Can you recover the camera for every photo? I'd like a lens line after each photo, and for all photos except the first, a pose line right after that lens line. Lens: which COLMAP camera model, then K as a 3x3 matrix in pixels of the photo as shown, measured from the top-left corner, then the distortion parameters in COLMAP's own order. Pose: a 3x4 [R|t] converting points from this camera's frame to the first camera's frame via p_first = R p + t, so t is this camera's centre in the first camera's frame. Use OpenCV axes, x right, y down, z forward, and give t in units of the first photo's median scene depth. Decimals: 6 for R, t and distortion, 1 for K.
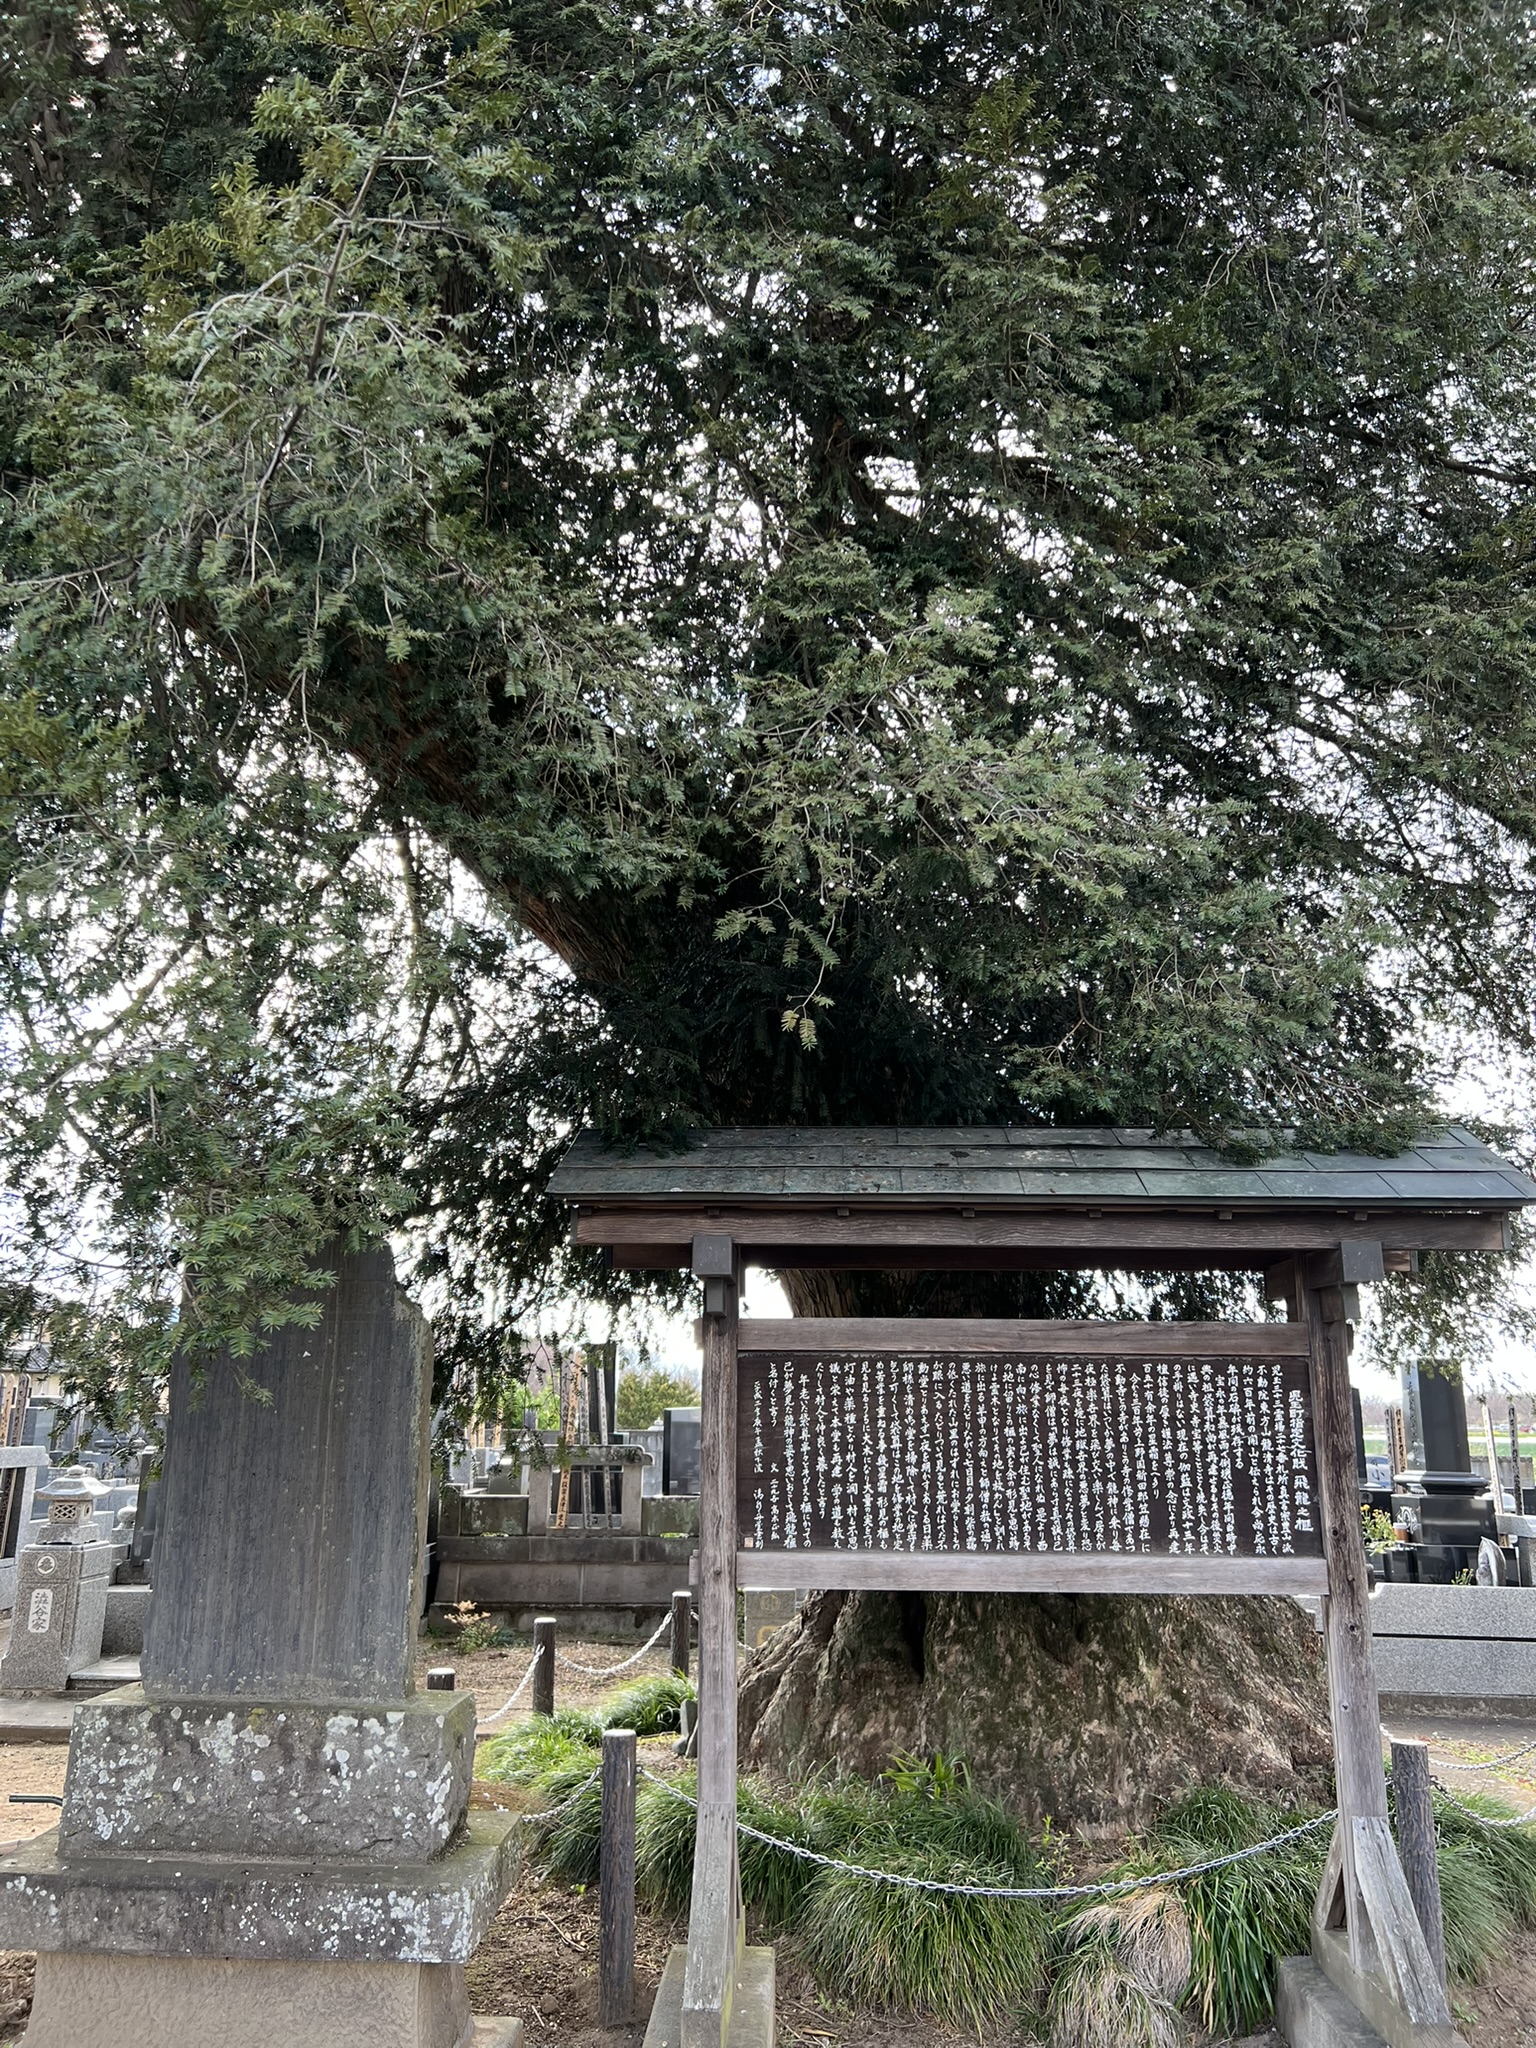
lens RADIAL K [[1540.9, 0, 748.5], [0, 1540.9, 1010.1], [0, 0, 1]] dist [0.024571, -0.042338]
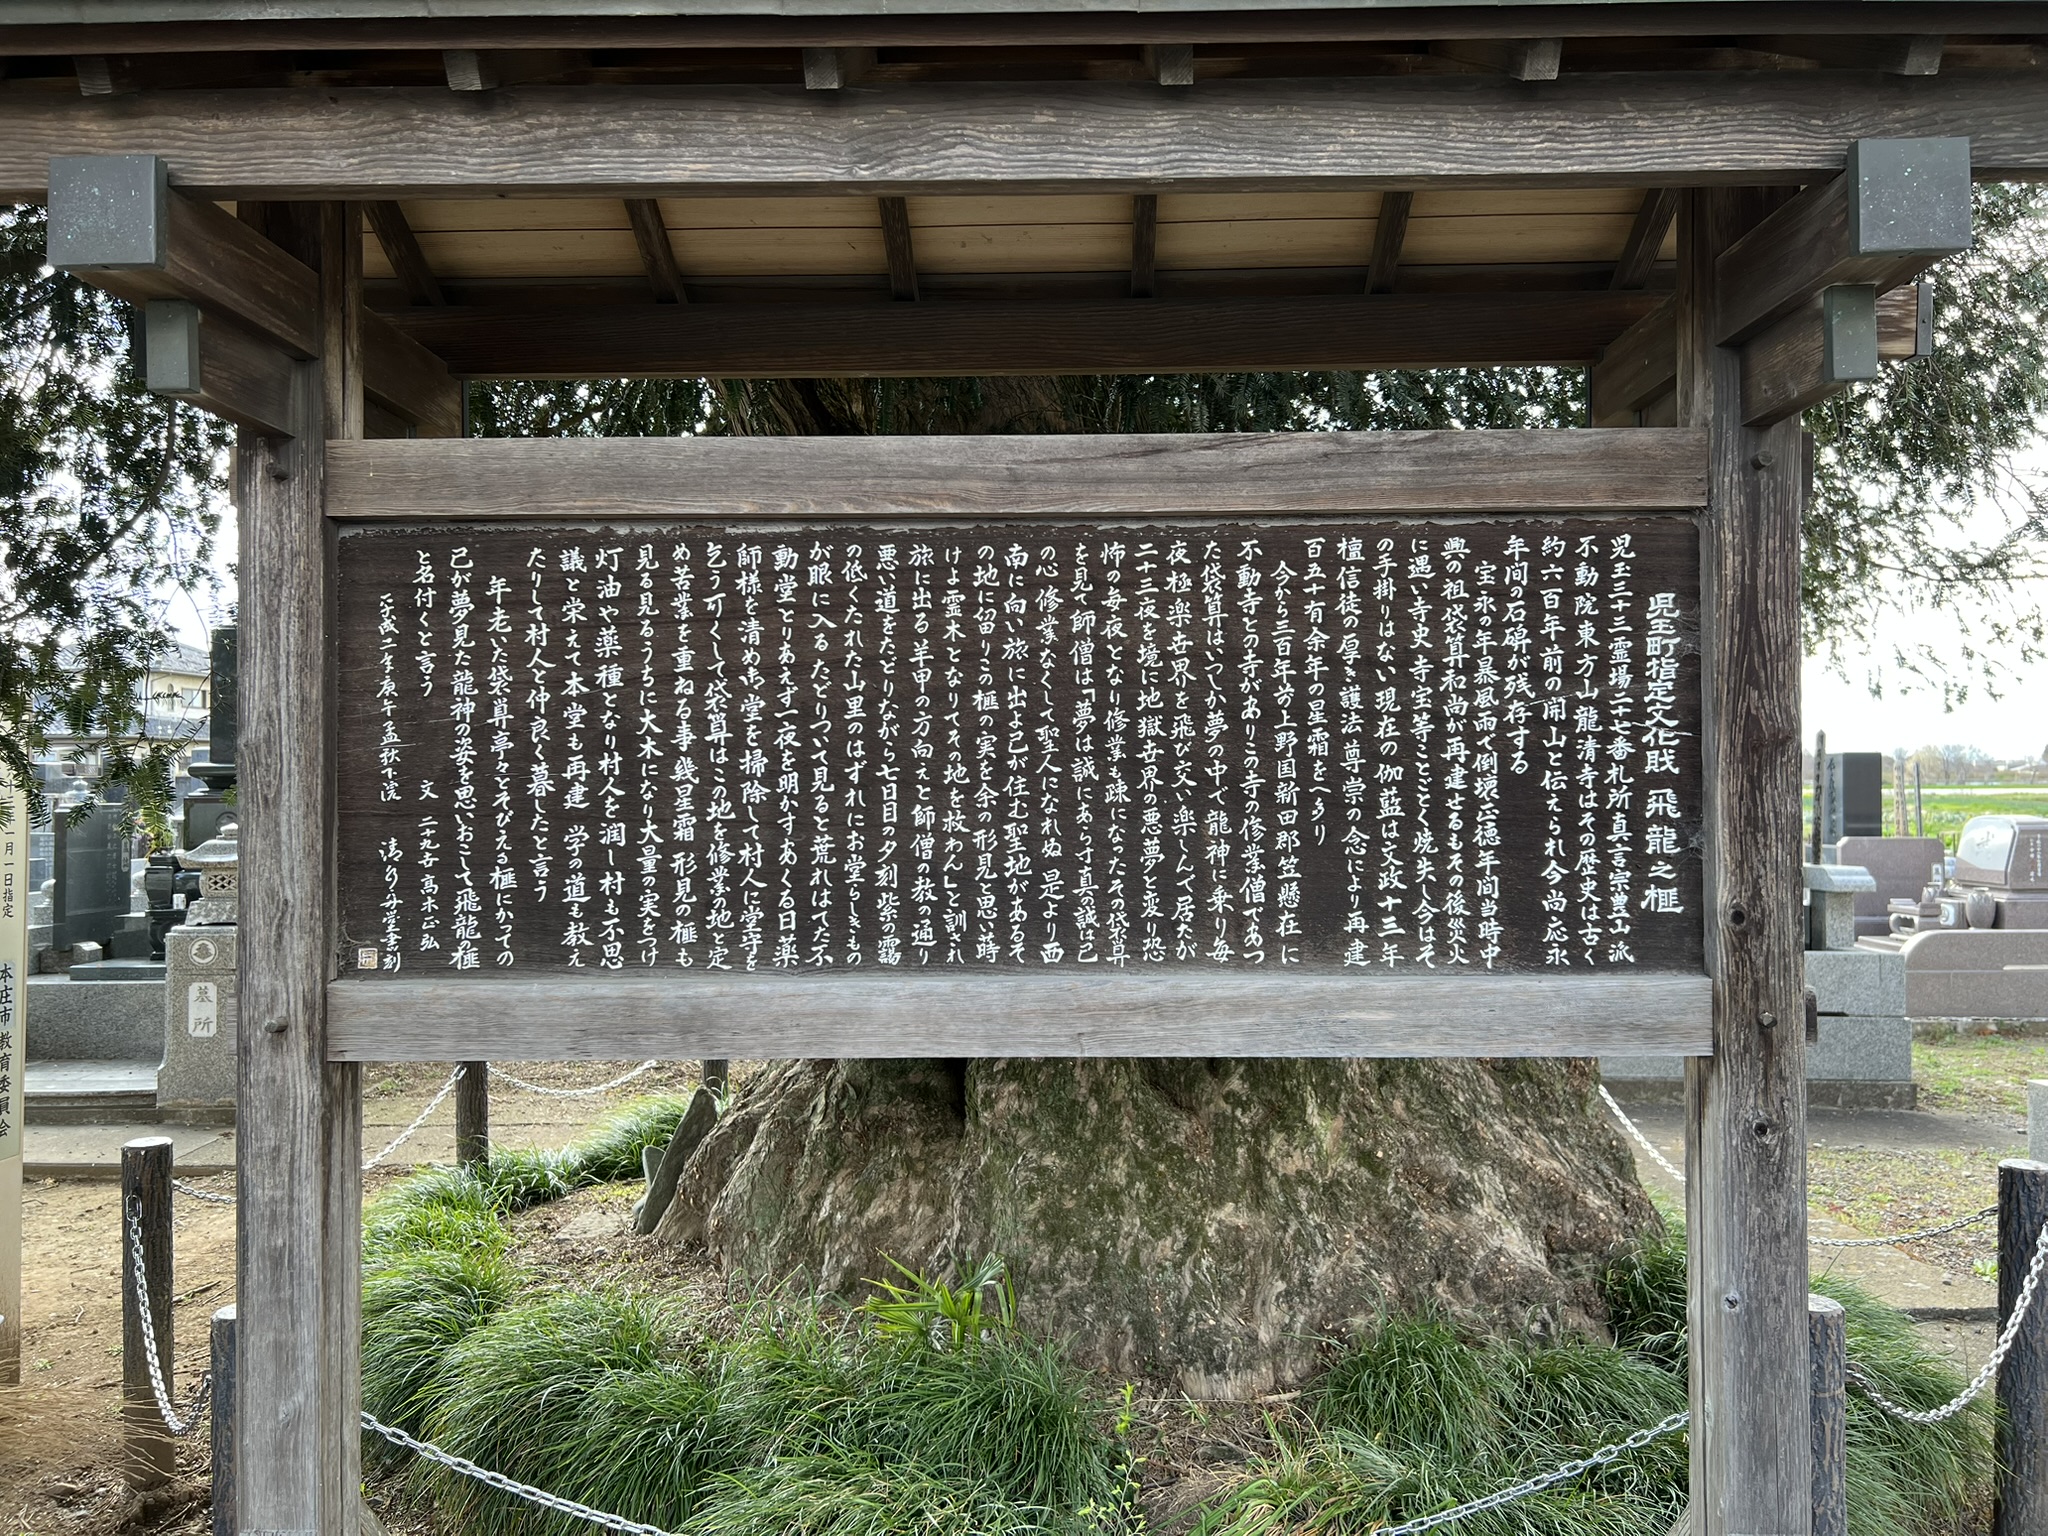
lens RADIAL K [[1540.9, 0, 1027.2], [0, 1540.9, 762.6], [0, 0, 1]] dist [0.024571, -0.042338]
pose [[0.999678, -0.012837, 0.021875, 0.171777], [0.007201, 0.970613, 0.240537, 0.188331], [-0.024320, -0.240302, 0.970393, 0.586148]]
